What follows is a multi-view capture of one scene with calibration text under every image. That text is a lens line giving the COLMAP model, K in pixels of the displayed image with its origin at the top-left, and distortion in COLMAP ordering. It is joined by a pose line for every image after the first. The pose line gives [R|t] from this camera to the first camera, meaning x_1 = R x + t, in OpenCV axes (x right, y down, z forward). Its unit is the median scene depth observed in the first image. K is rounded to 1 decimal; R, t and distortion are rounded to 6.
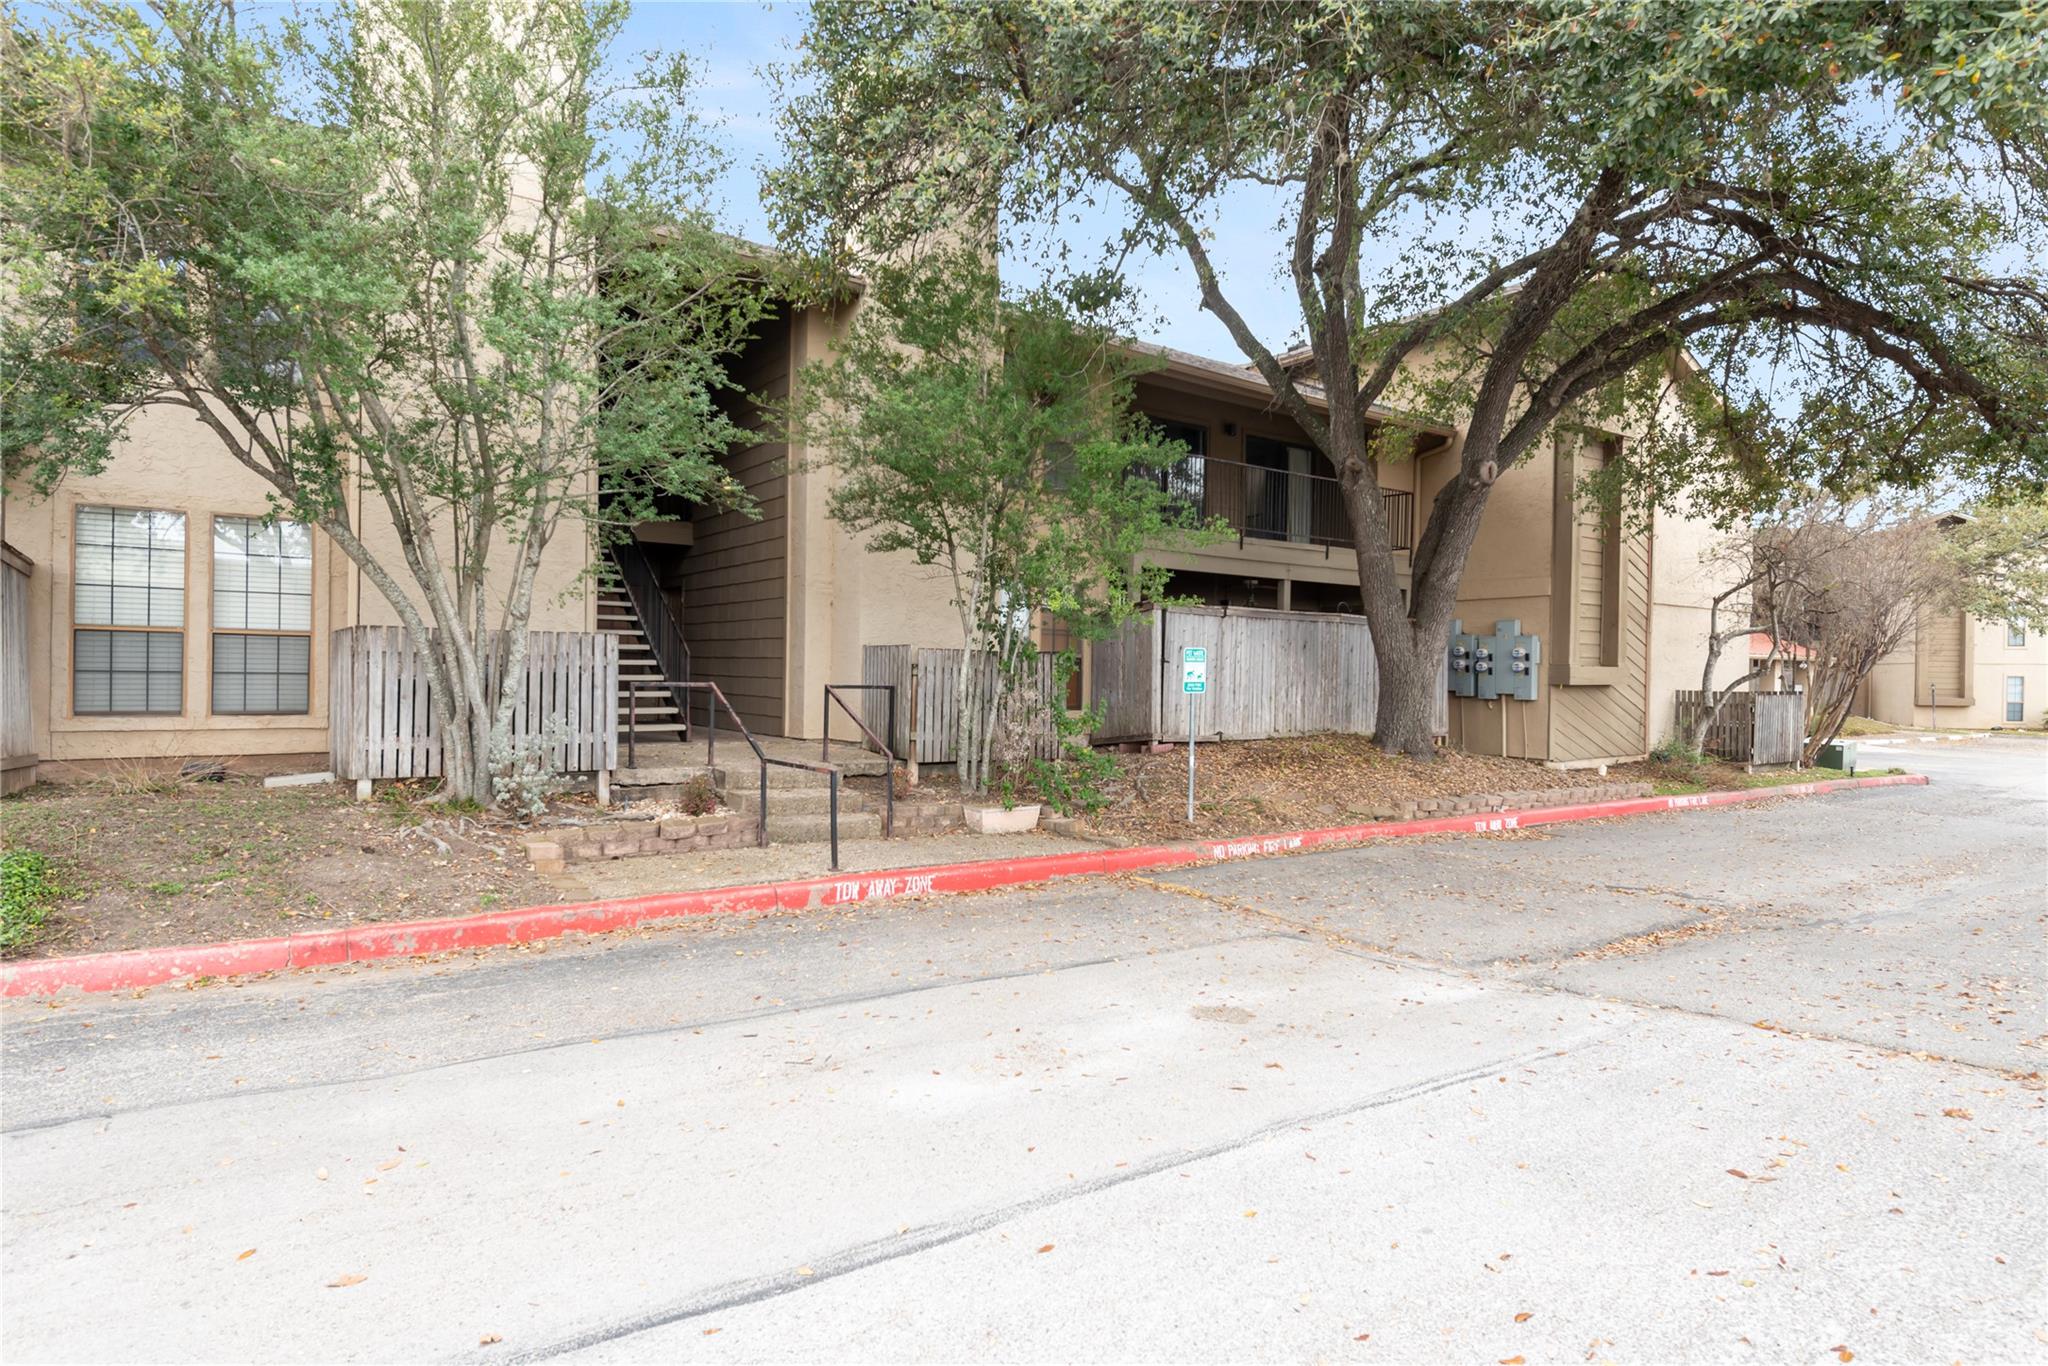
lens RADIAL K [[1177.2, 0, 1025.7], [0, 1177.2, 677.6], [0, 0, 1]] dist [0.005767, 0.000242]
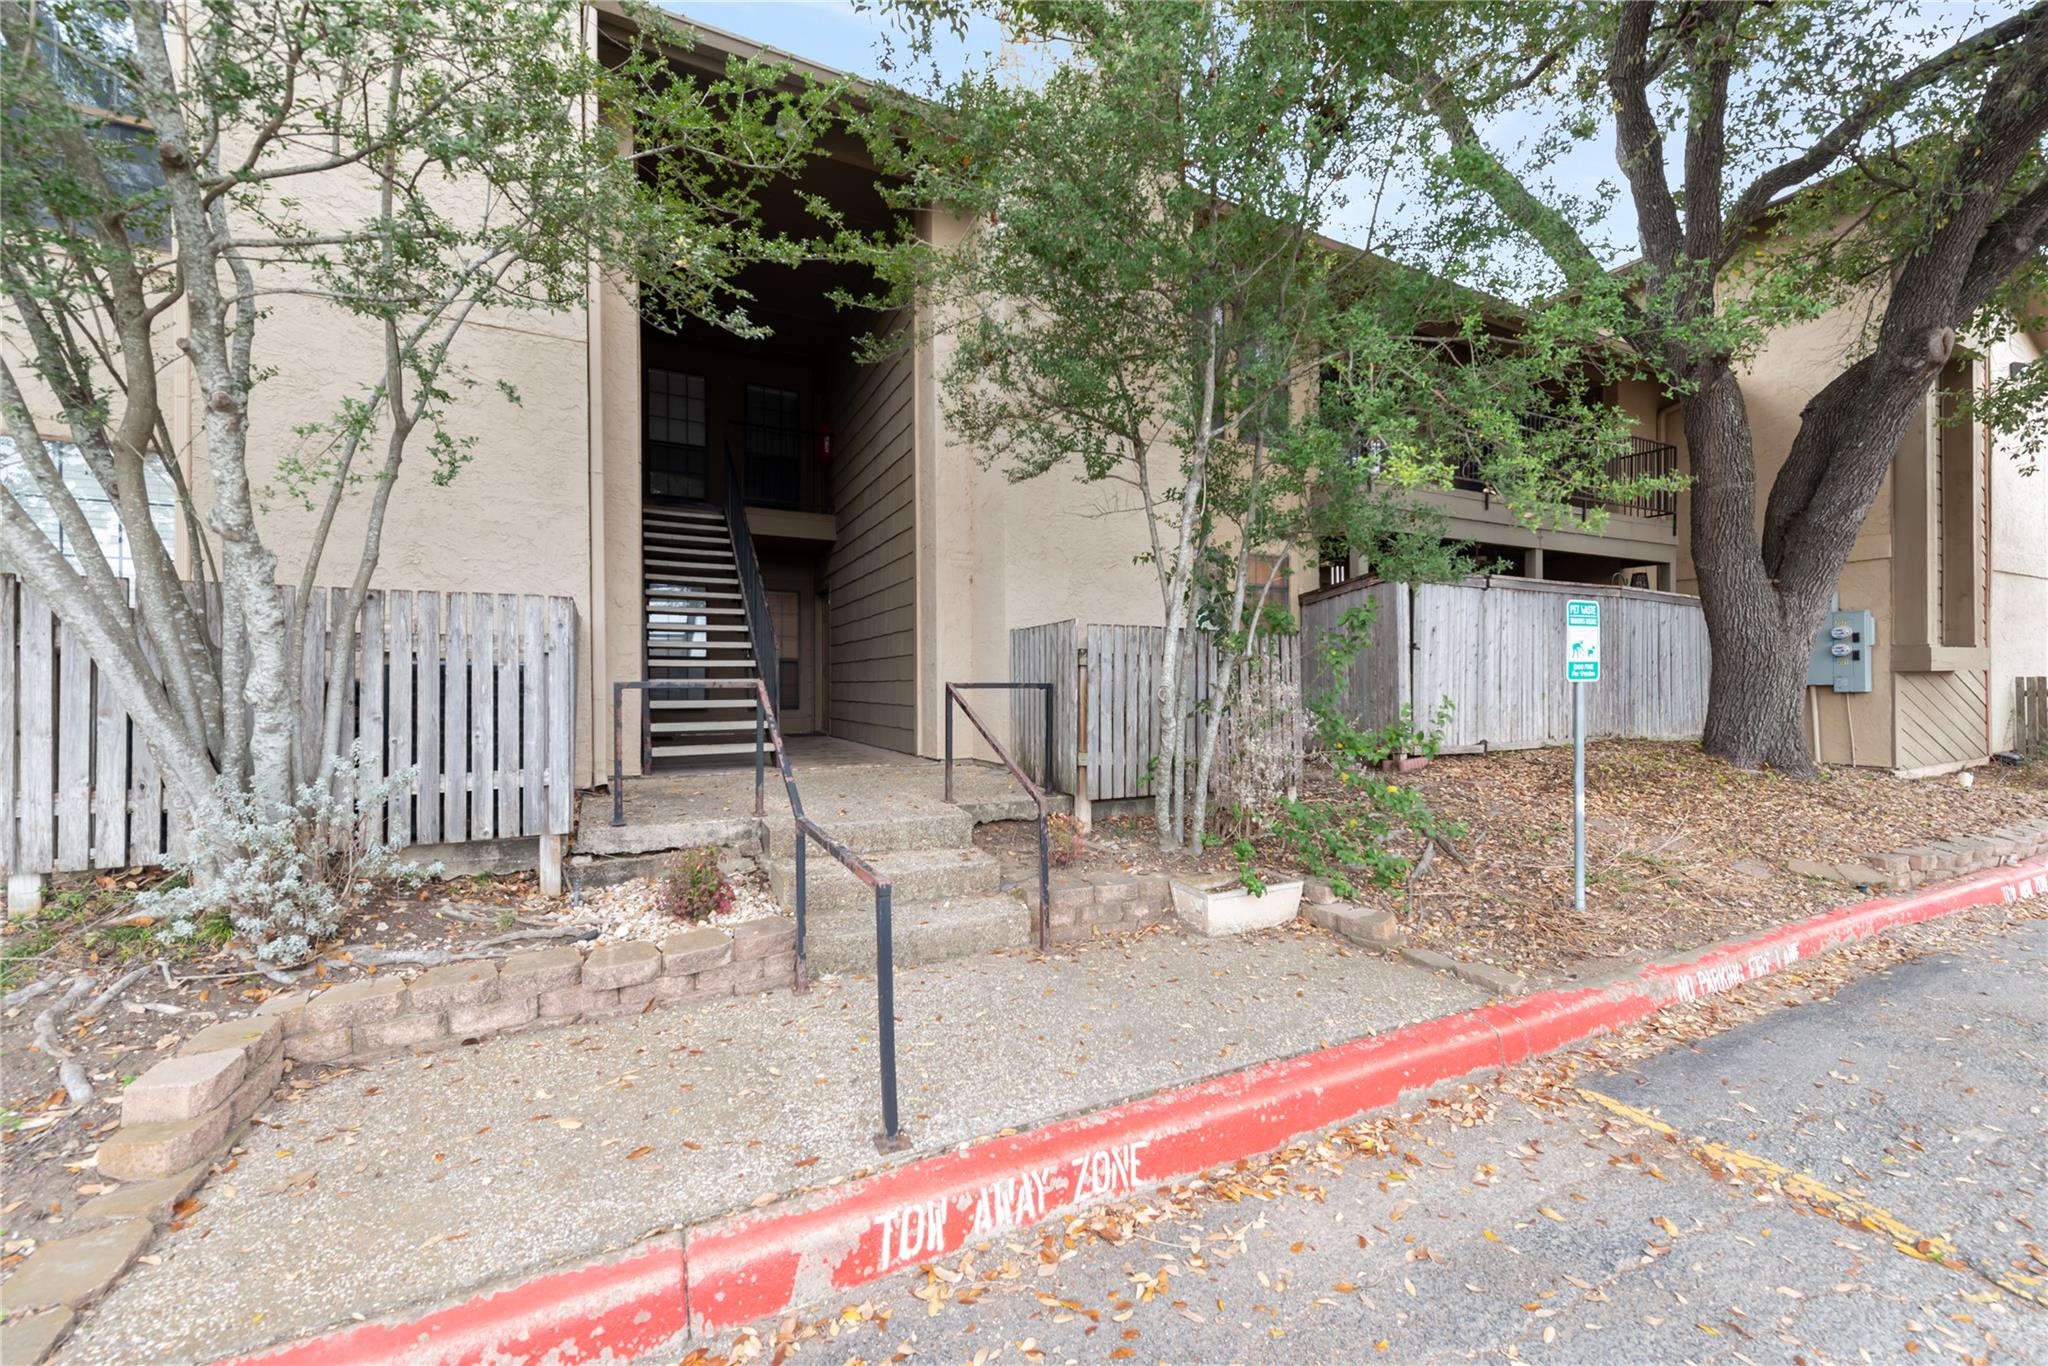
lens RADIAL K [[803.3, 0, 1026.1], [0, 803.3, 687.6], [0, 0, 1]] dist [0.008950, -0.001514]
pose [[0.986649, -0.022099, -0.161355, -0.054660], [0.021126, 0.999747, -0.007744, 0.012970], [0.161486, 0.004232, 0.986866, 0.565663]]
